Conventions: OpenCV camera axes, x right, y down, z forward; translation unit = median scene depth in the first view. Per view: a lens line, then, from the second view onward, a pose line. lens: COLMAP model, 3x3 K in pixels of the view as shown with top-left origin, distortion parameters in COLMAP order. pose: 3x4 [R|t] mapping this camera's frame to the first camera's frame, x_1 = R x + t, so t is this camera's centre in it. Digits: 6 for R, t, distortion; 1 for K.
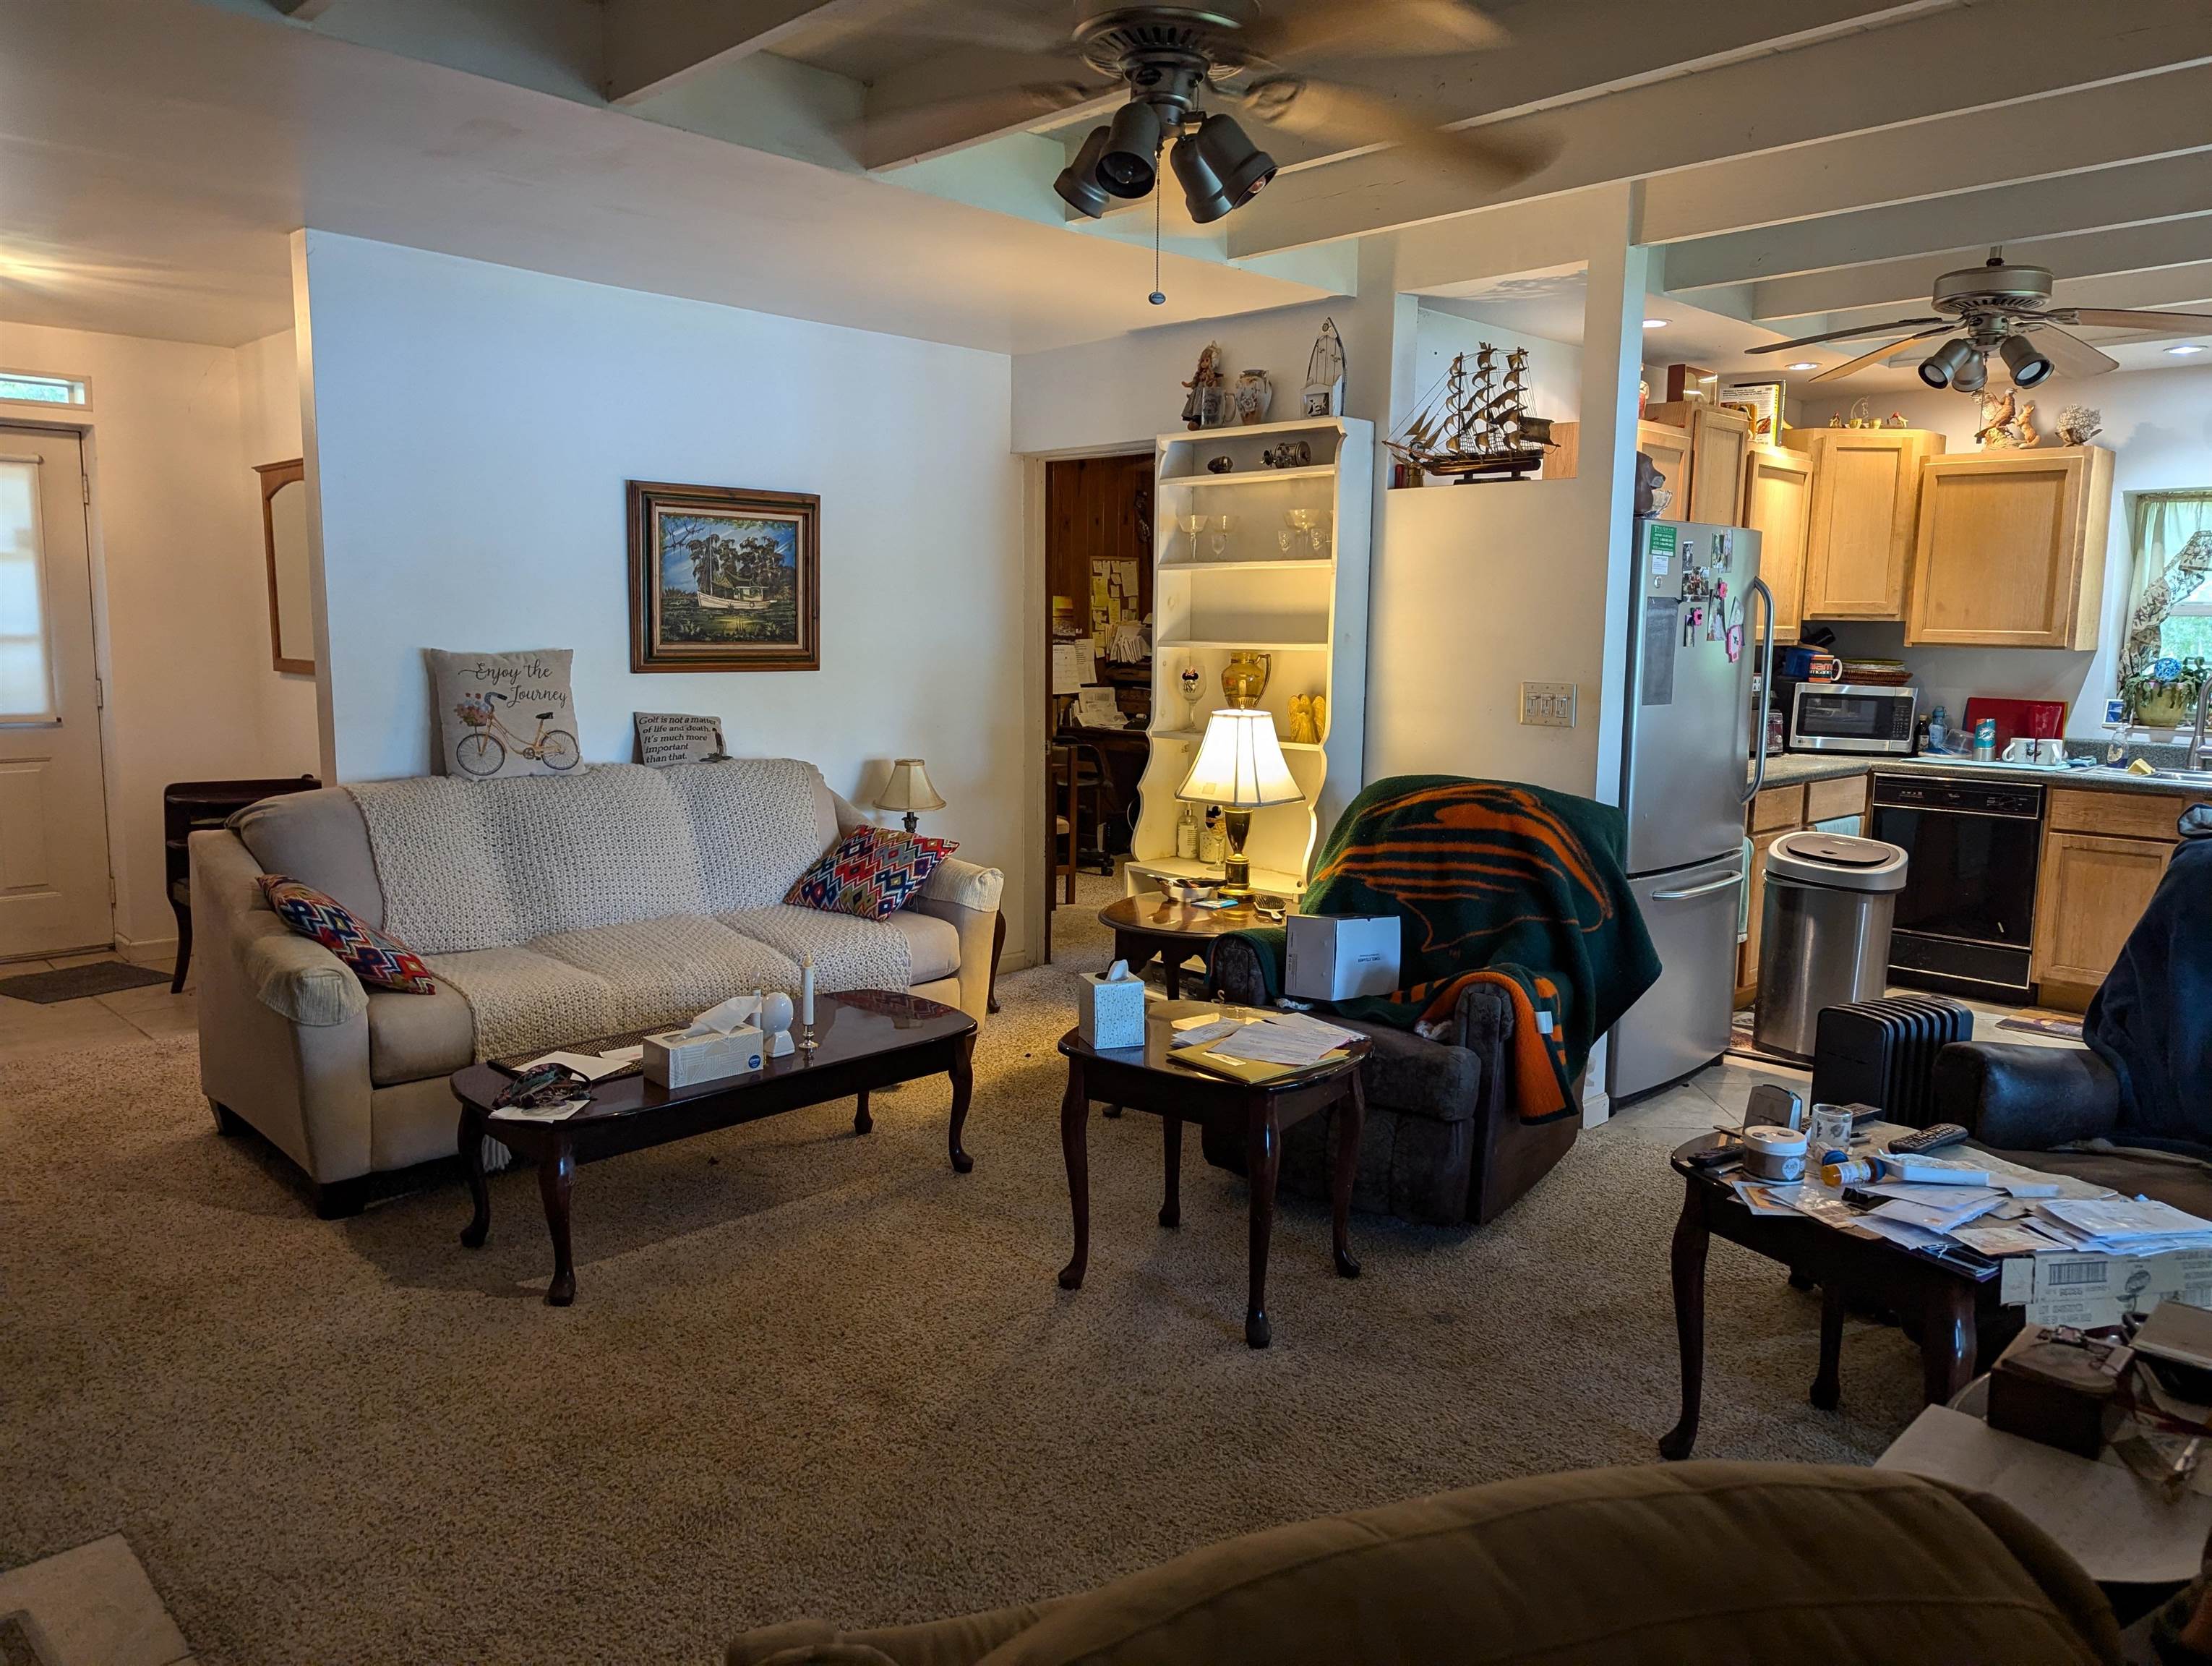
lens RADIAL K [[1548.3, 0, 1118.9], [0, 1548.3, 836.4], [0, 0, 1]] dist [0.039602, -0.035043]
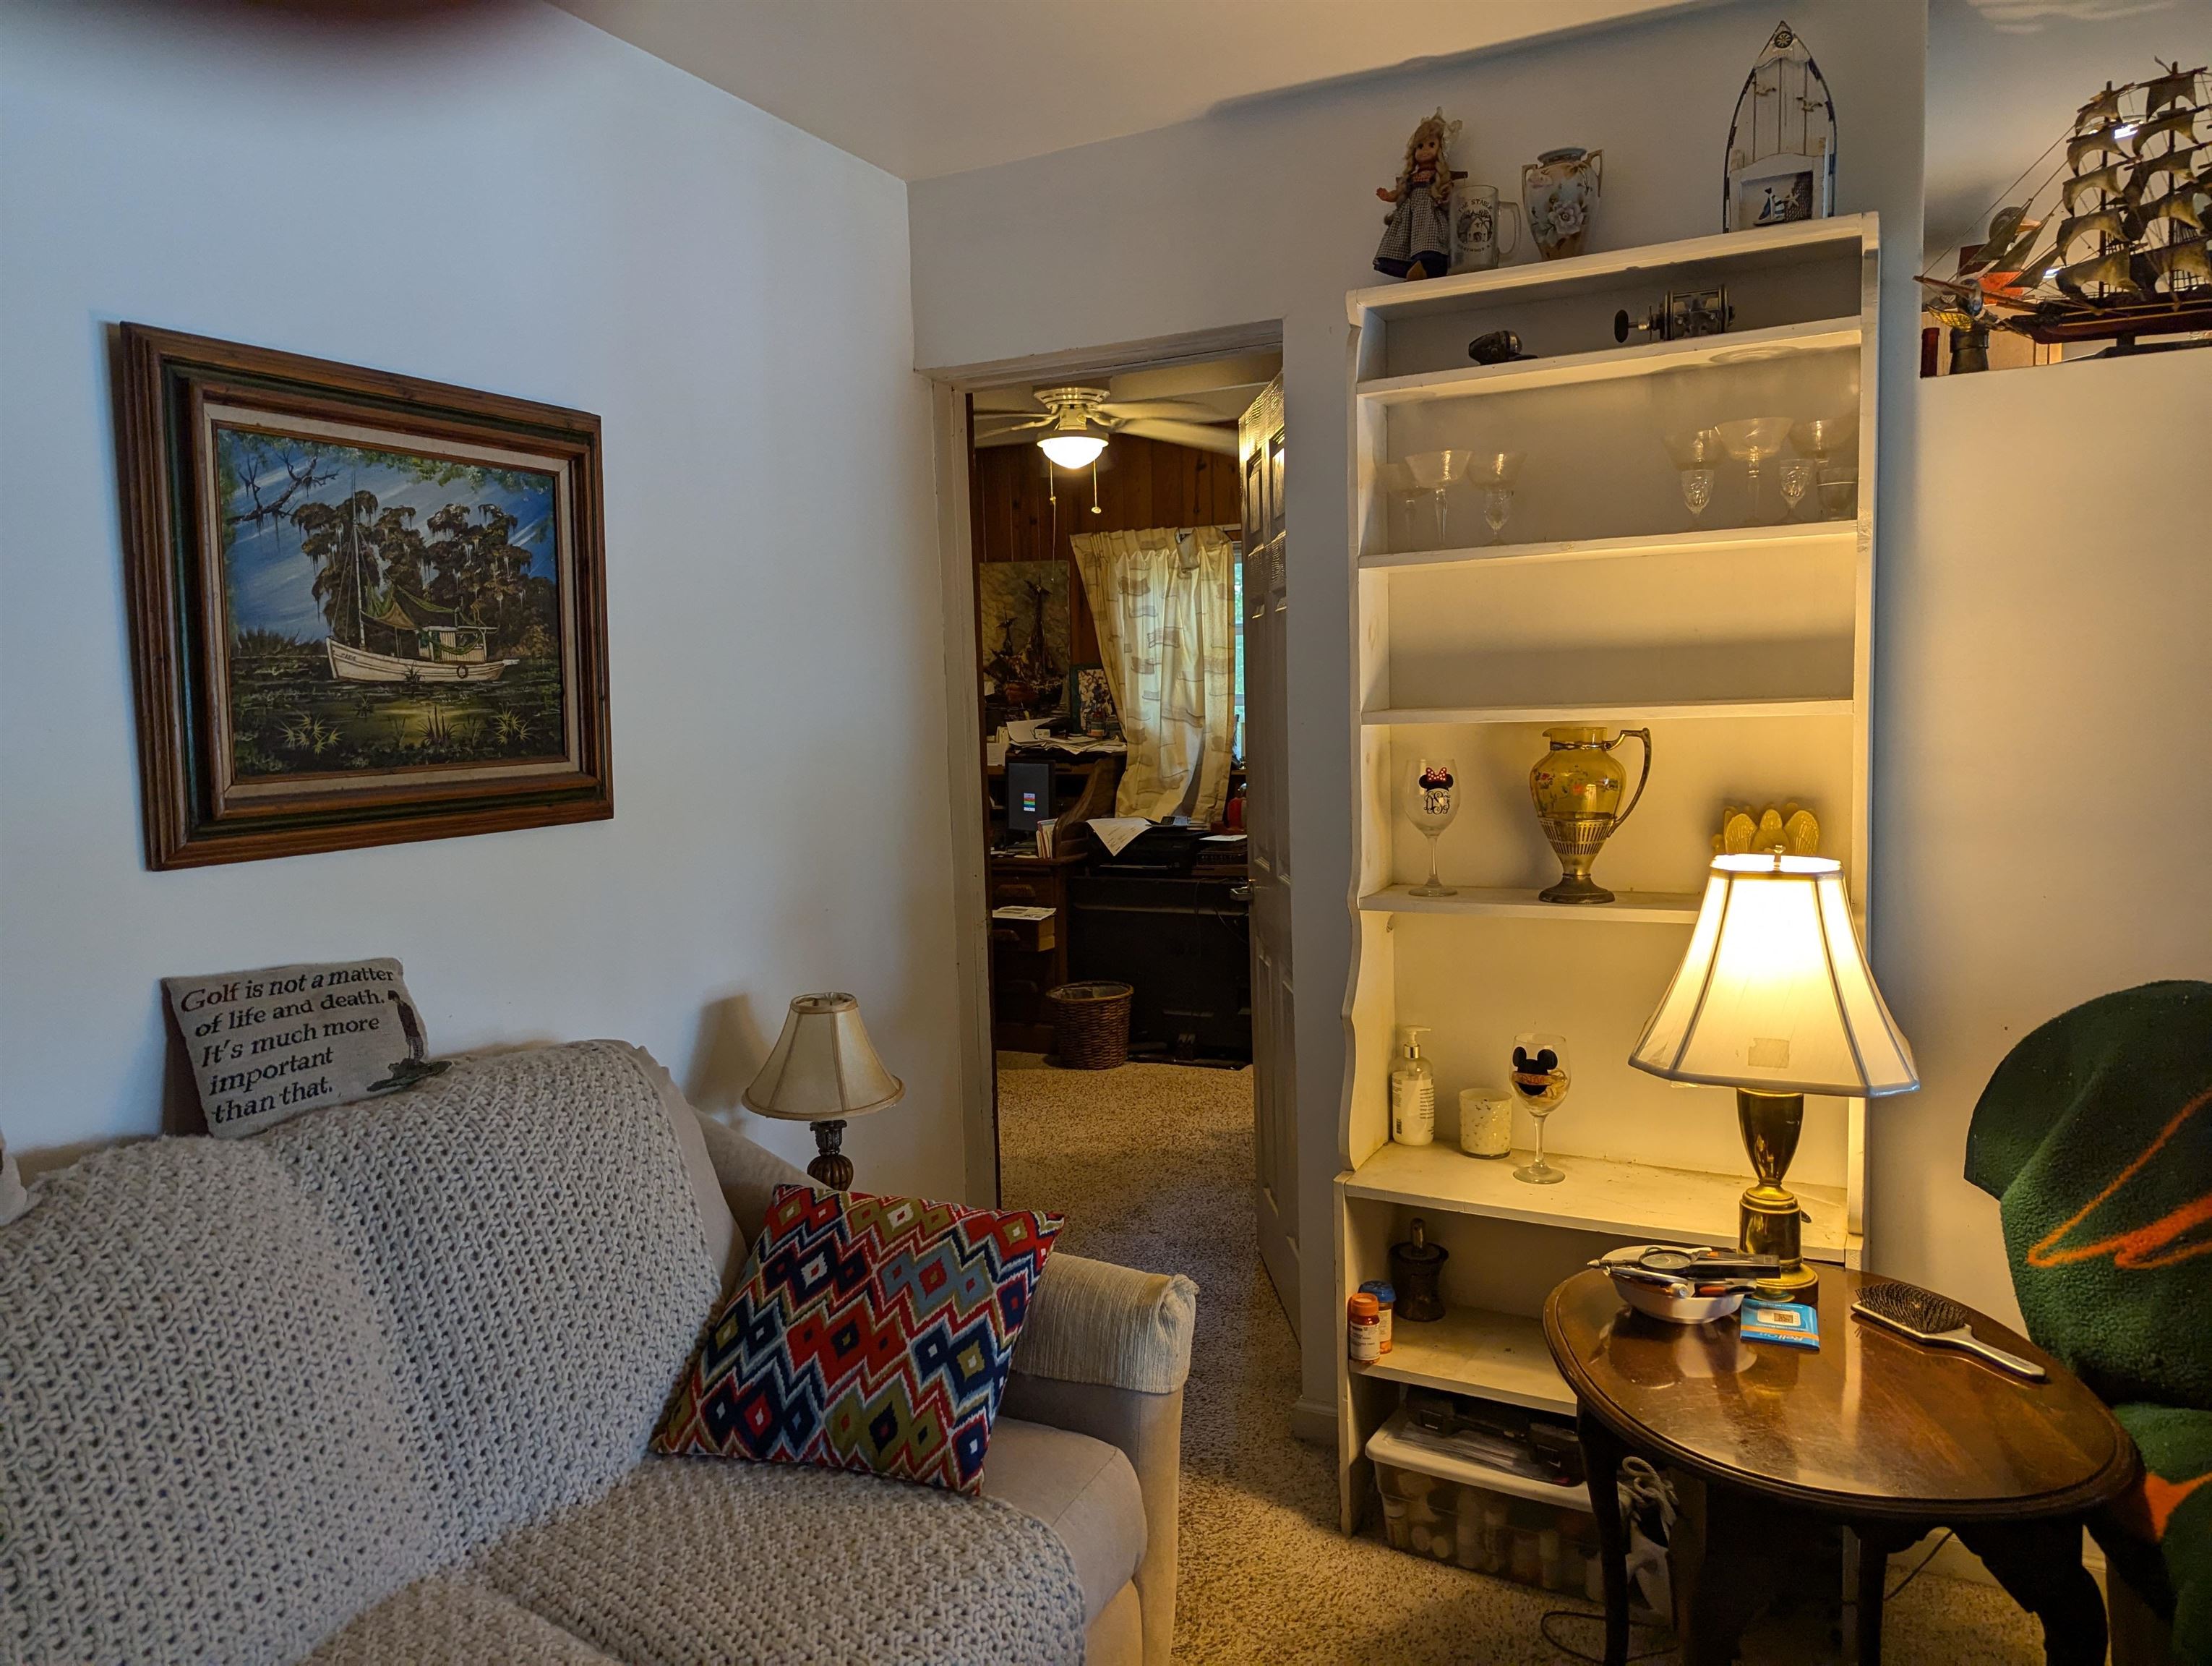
lens RADIAL K [[1548.3, 0, 1099.8], [0, 1548.3, 821.9], [0, 0, 1]] dist [0.039602, -0.035043]
pose [[0.948860, -0.067183, 0.308465, -0.212165], [0.085082, 0.995360, -0.044933, -0.079702], [-0.304015, 0.068880, 0.950174, 0.581725]]
